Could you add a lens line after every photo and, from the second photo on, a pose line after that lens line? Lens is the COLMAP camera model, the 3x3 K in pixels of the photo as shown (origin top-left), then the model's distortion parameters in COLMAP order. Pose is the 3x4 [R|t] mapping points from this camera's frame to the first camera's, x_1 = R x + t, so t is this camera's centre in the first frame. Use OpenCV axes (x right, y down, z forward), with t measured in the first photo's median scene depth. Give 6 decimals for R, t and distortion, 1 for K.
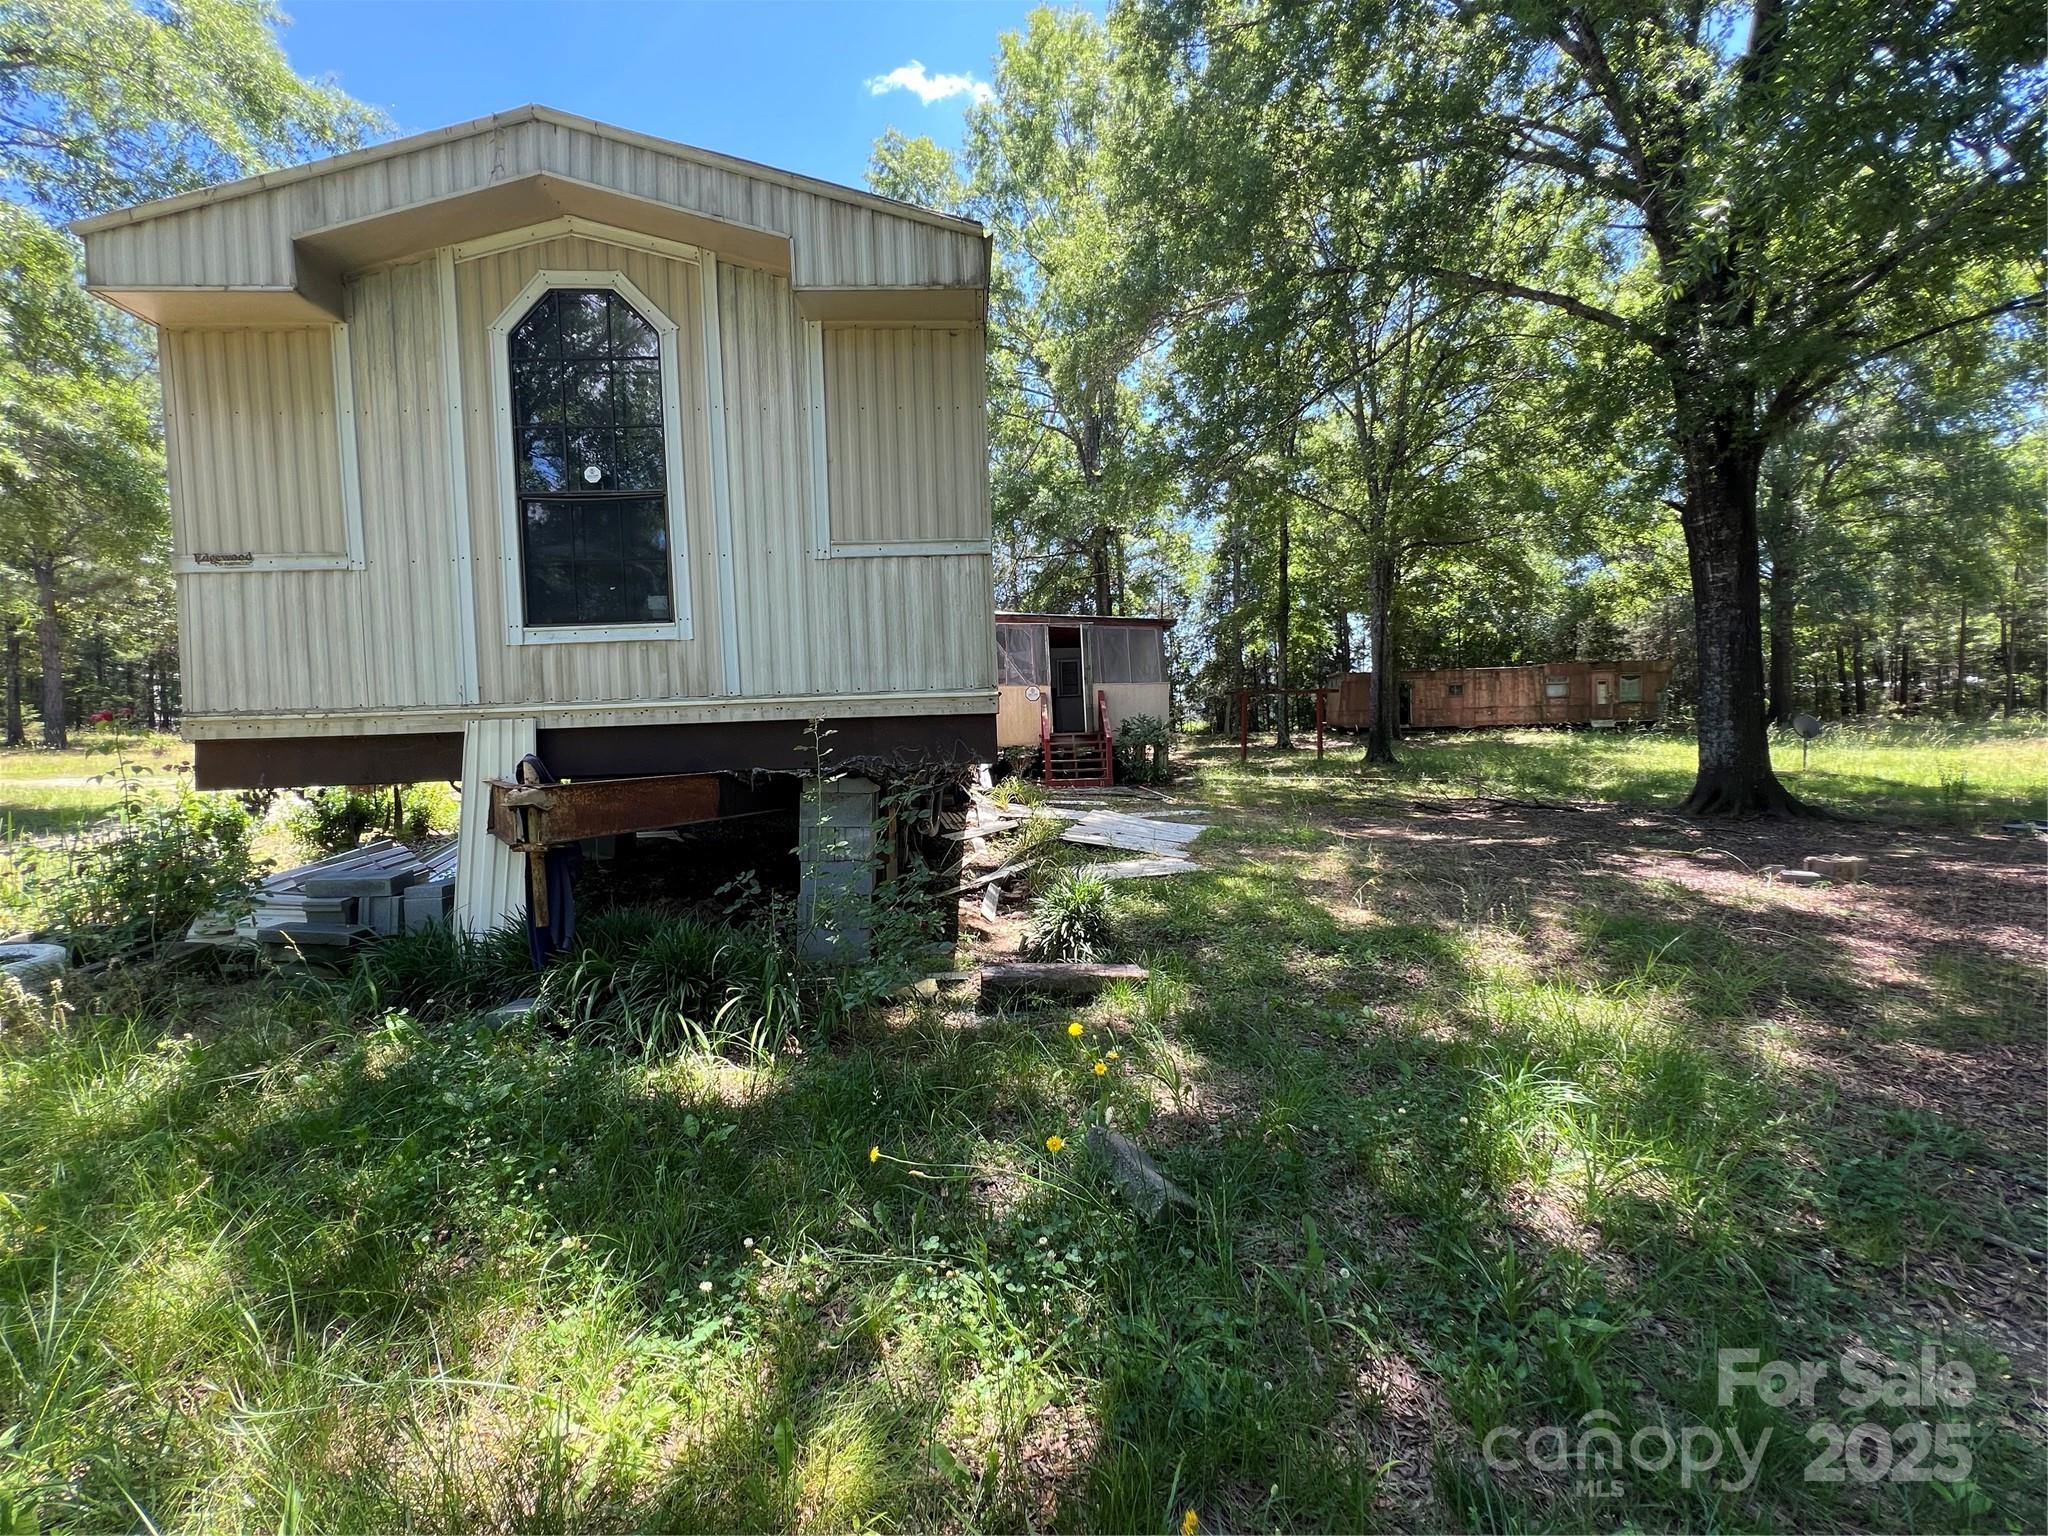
lens RADIAL K [[823.1, 0, 1023.1], [0, 823.1, 767.2], [0, 0, 1]] dist [-0.001251, 0.000422]
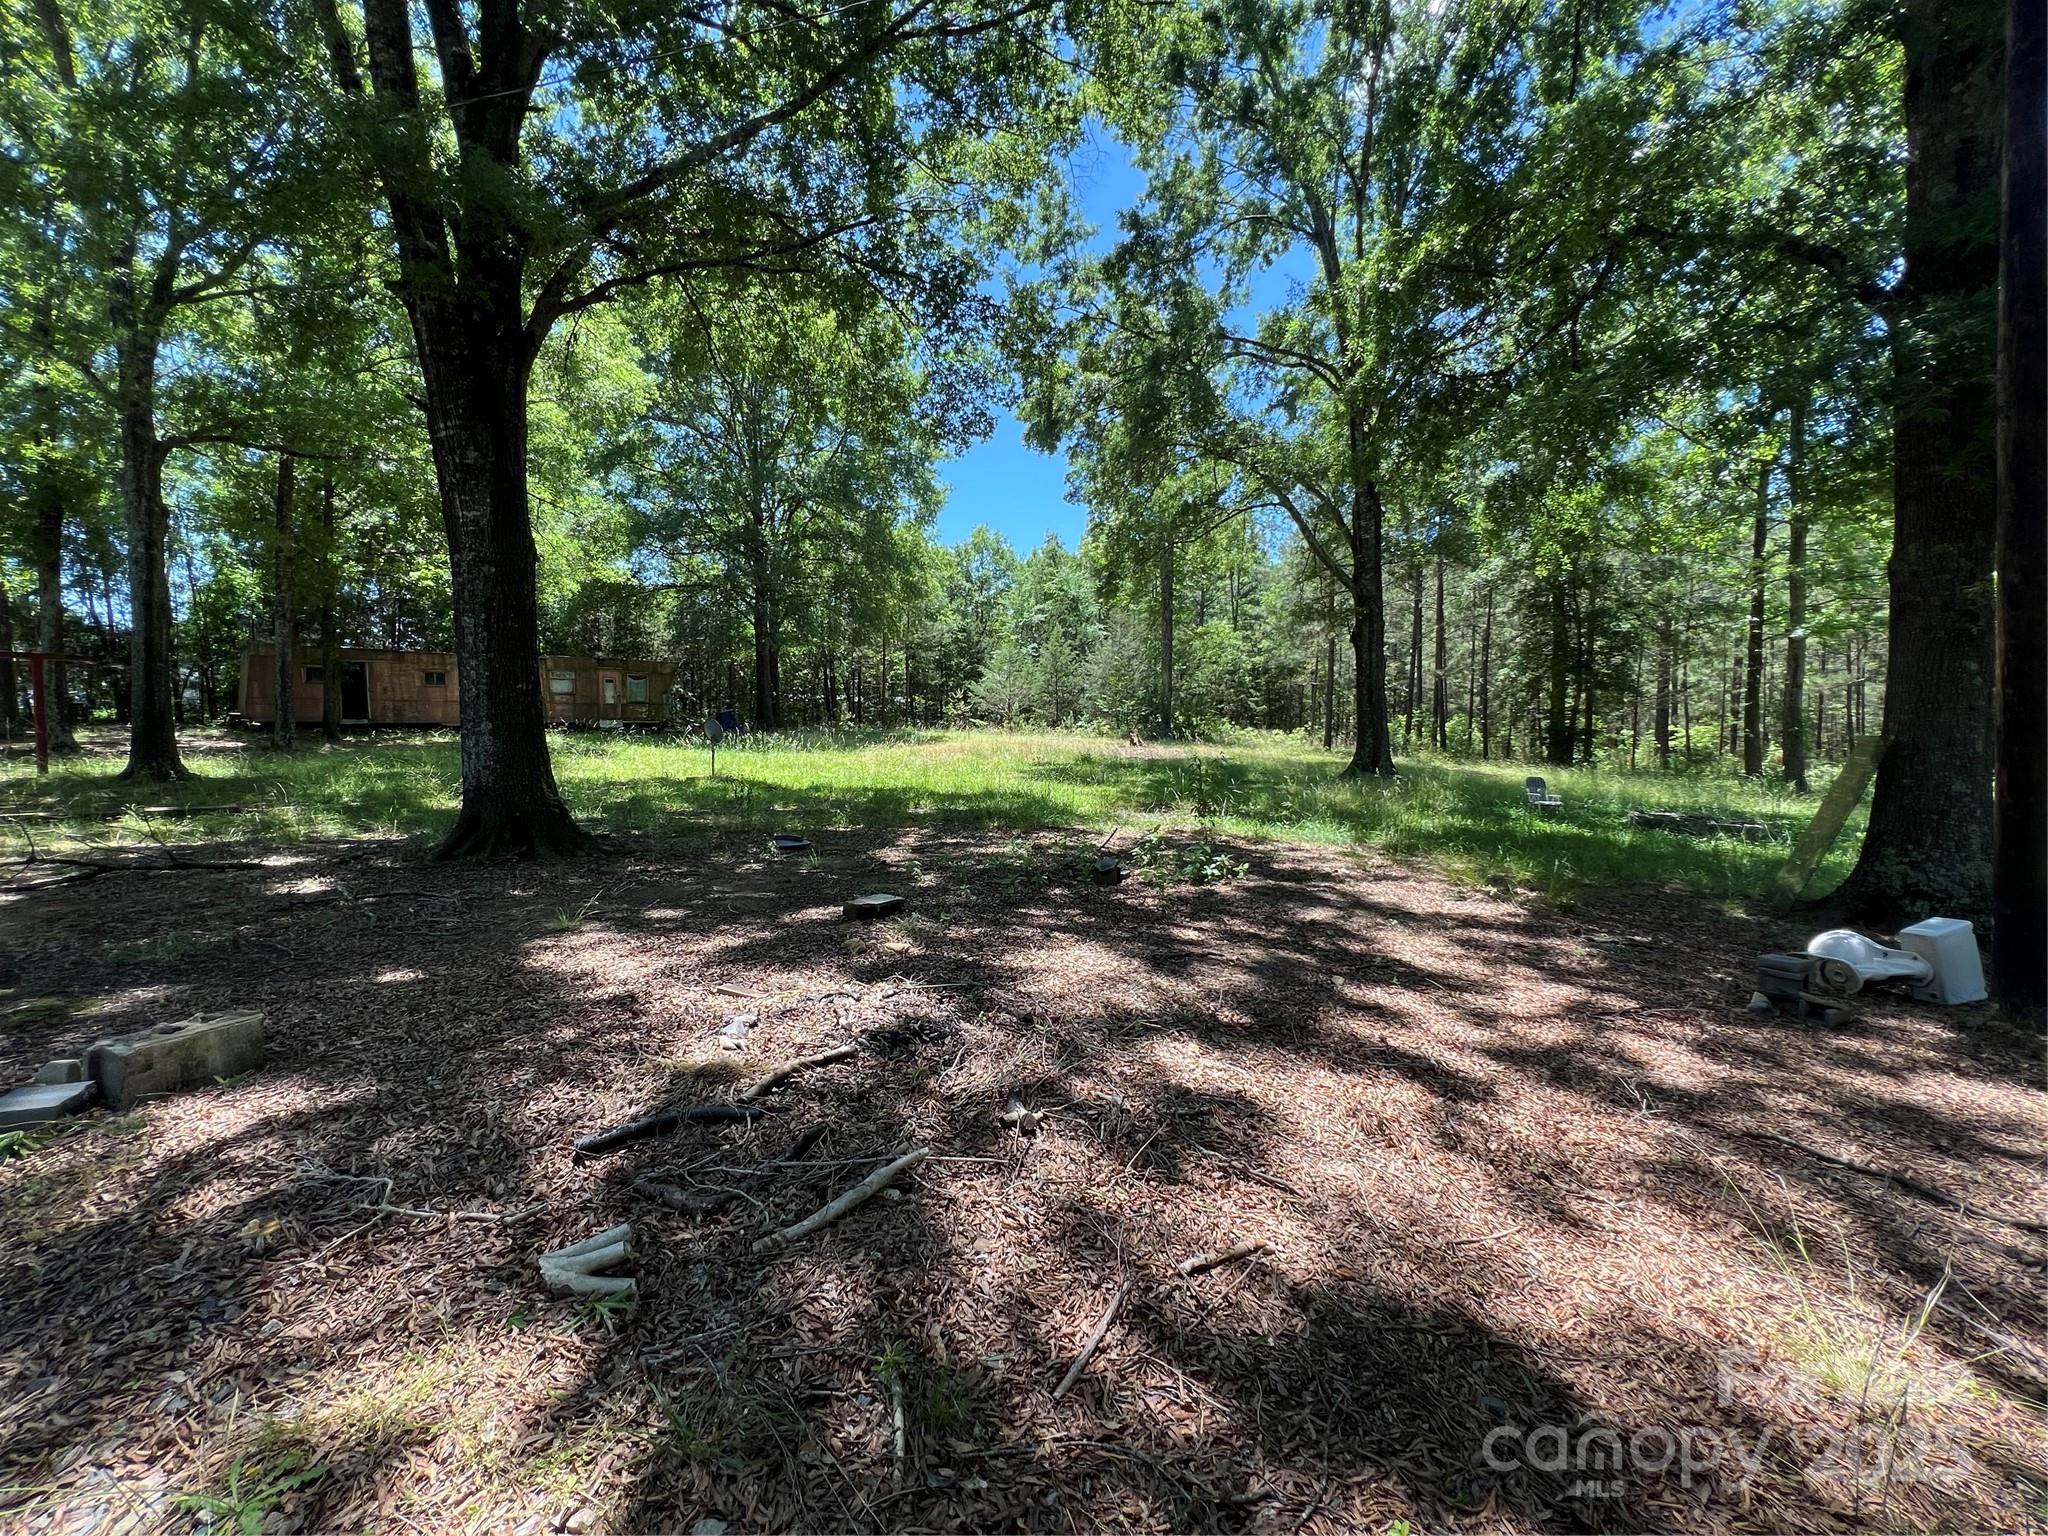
lens RADIAL K [[823.1, 0, 1023.1], [0, 823.1, 767.2], [0, 0, 1]] dist [-0.001251, 0.000422]
pose [[0.560727, -0.020223, 0.827753, 0.212052], [0.017992, 0.999763, 0.012237, -0.007073], [-0.827805, 0.008031, 0.560959, 0.083544]]
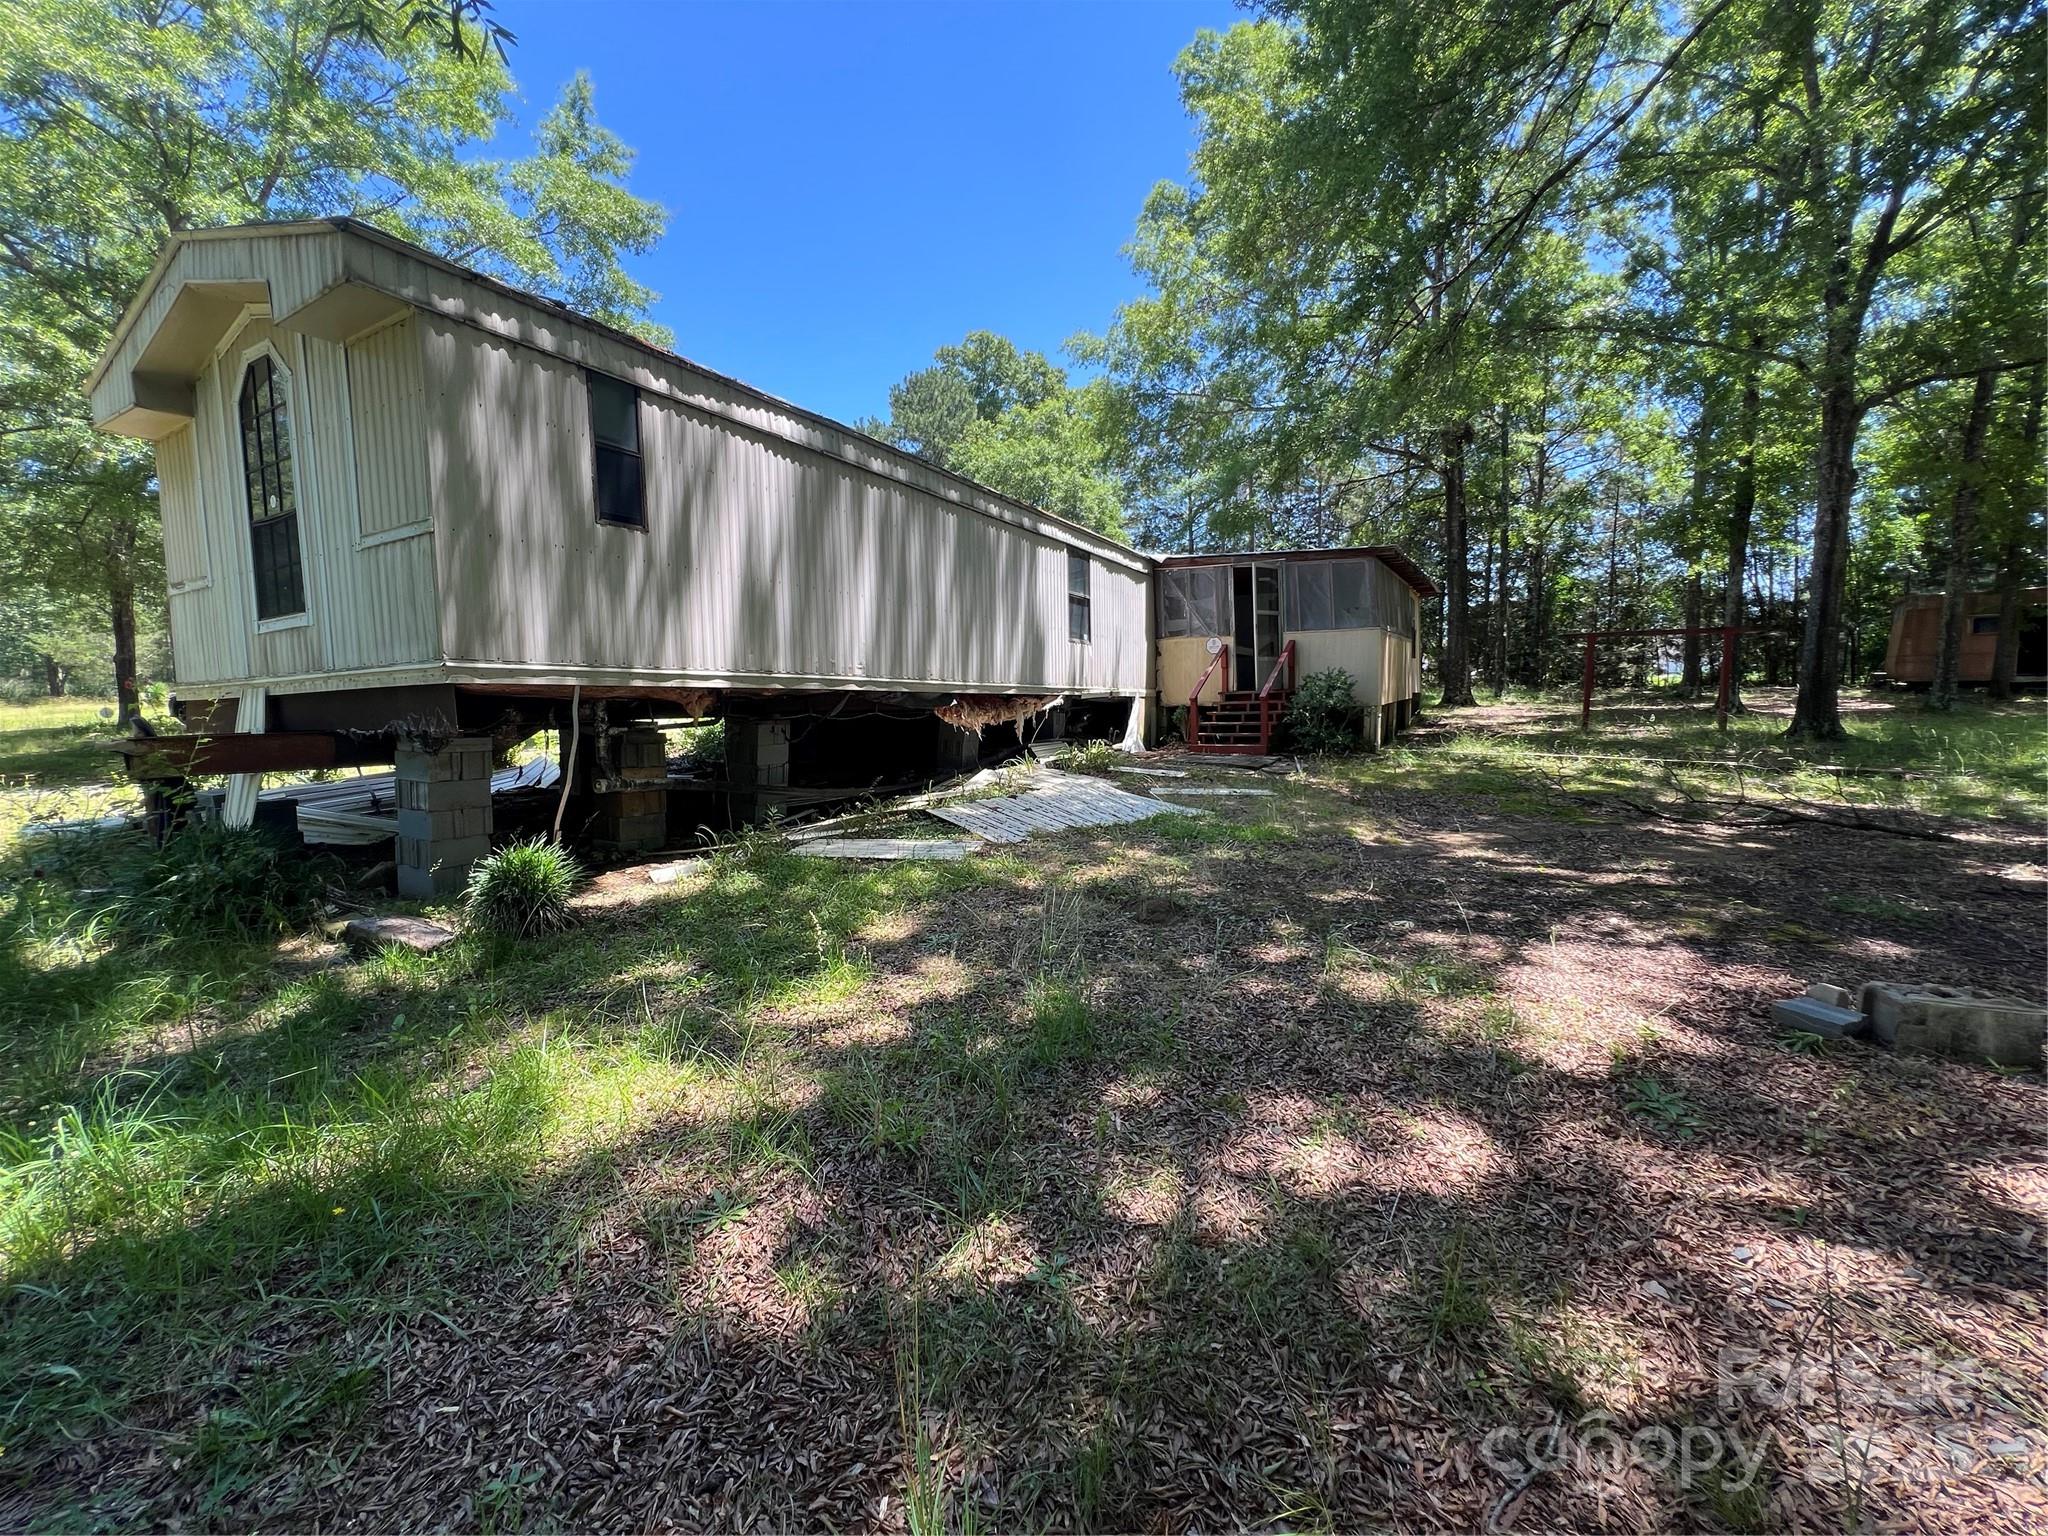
lens RADIAL K [[823.1, 0, 1023.1], [0, 823.1, 767.2], [0, 0, 1]] dist [-0.001251, 0.000422]
pose [[0.838929, 0.056743, -0.541275, 0.192243], [-0.024585, 0.997486, 0.066465, -0.007437], [0.543686, -0.042452, 0.838214, 0.080961]]
